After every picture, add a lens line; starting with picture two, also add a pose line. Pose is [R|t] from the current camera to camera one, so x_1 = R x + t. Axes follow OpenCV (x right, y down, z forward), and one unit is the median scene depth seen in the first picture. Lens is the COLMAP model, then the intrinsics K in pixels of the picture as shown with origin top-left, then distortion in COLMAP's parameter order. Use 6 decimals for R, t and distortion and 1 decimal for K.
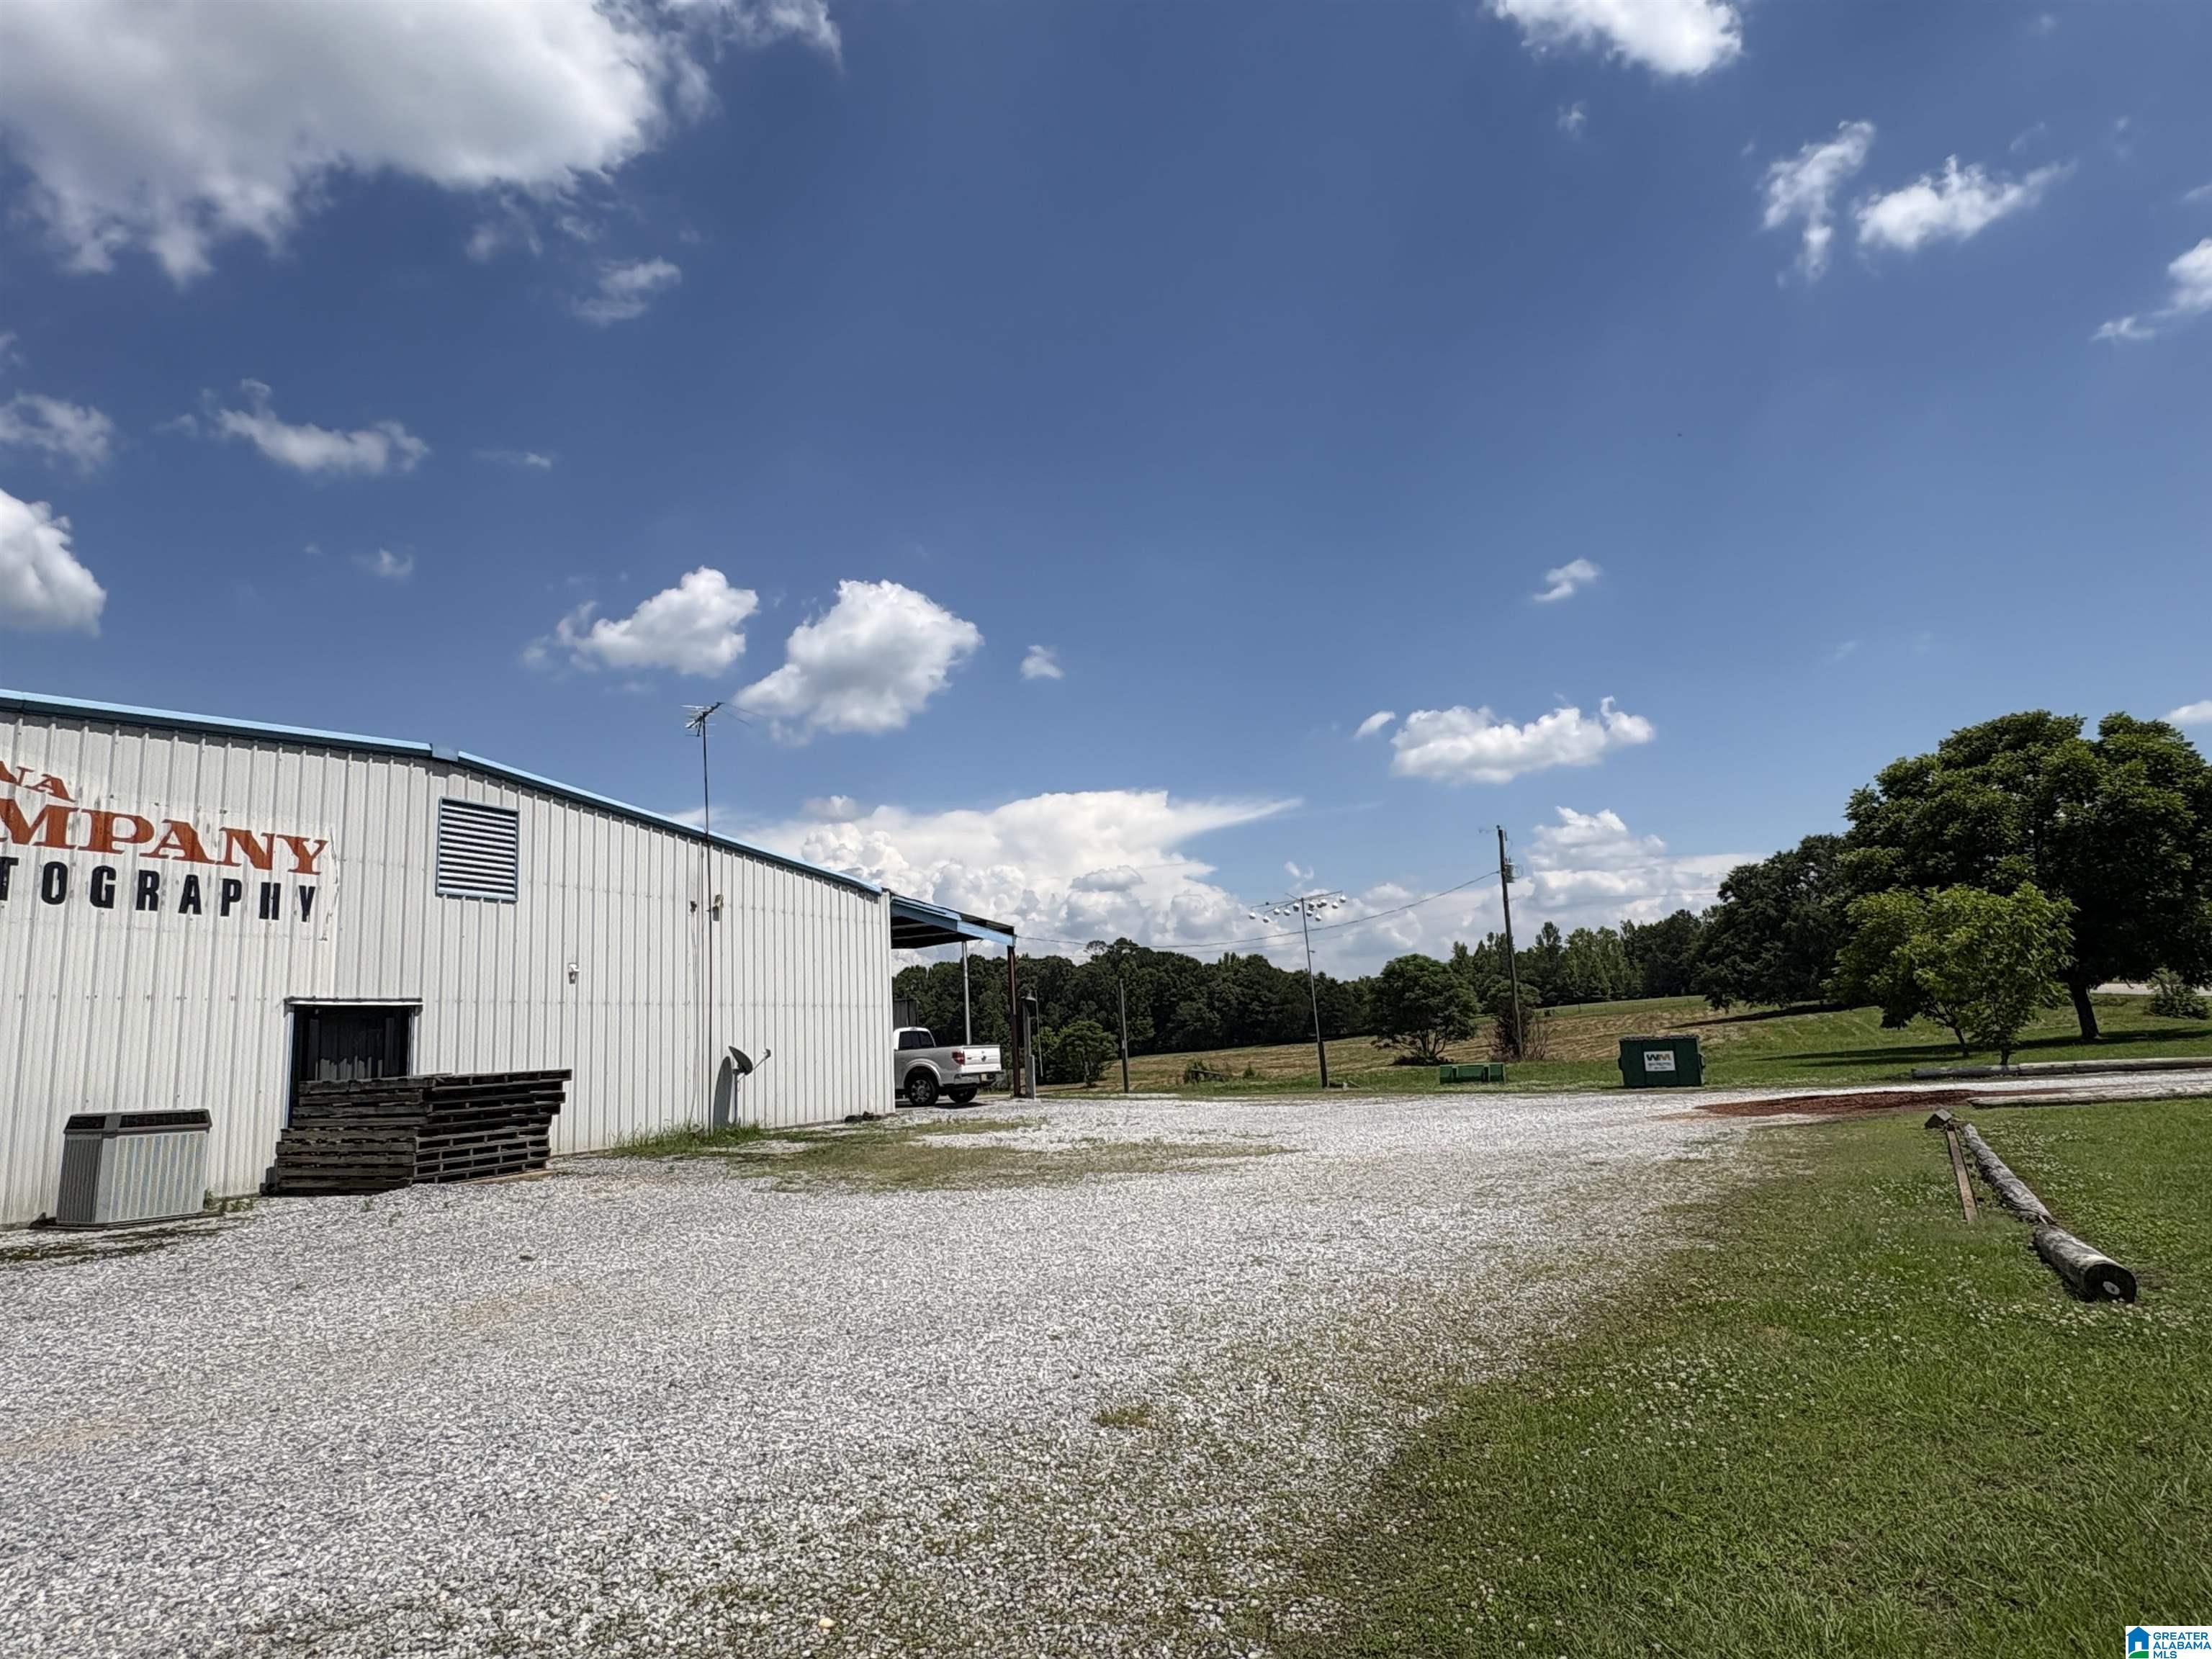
lens RADIAL K [[1291.7, 0, 1116.7], [0, 1291.7, 841.5], [0, 0, 1]] dist [0.004290, 0.001102]
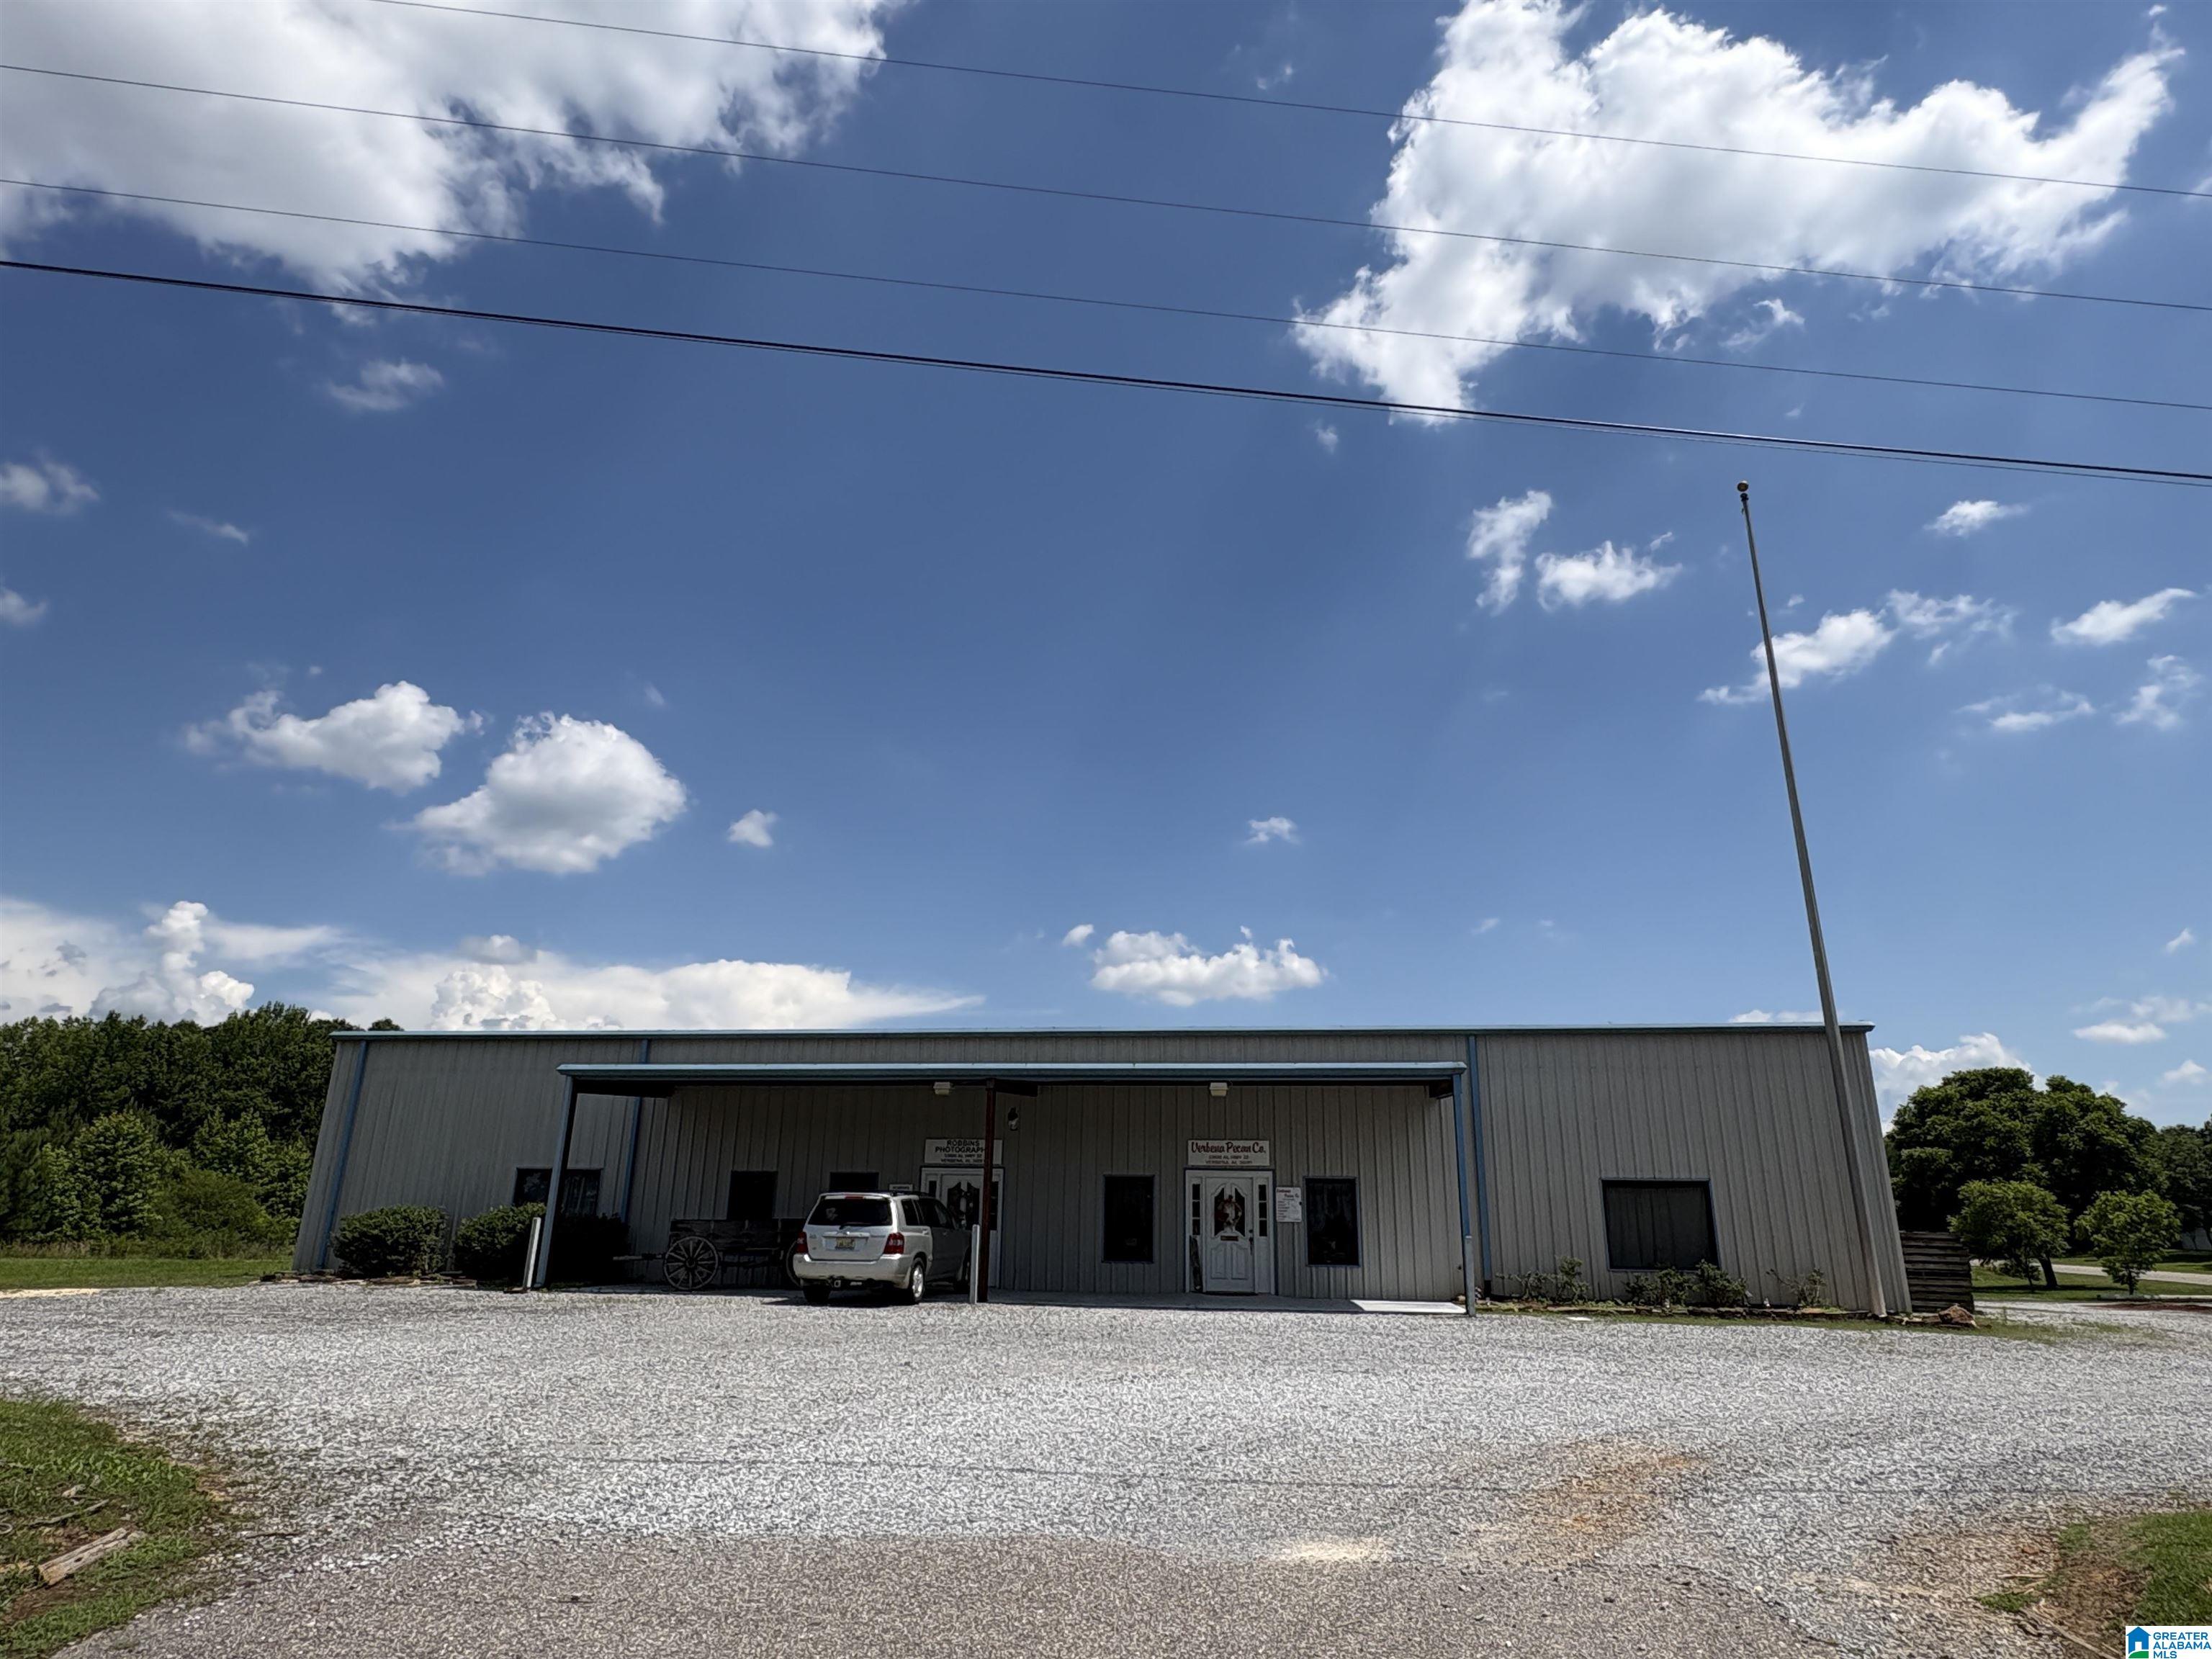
lens RADIAL K [[1291.7, 0, 1088.3], [0, 1291.7, 906.7], [0, 0, 1]] dist [0.004290, 0.001102]
pose [[0.964179, 0.136593, 0.227381, -0.287720], [-0.113525, 0.987239, -0.111672, 0.002830], [-0.239733, 0.081859, 0.967382, -0.091948]]
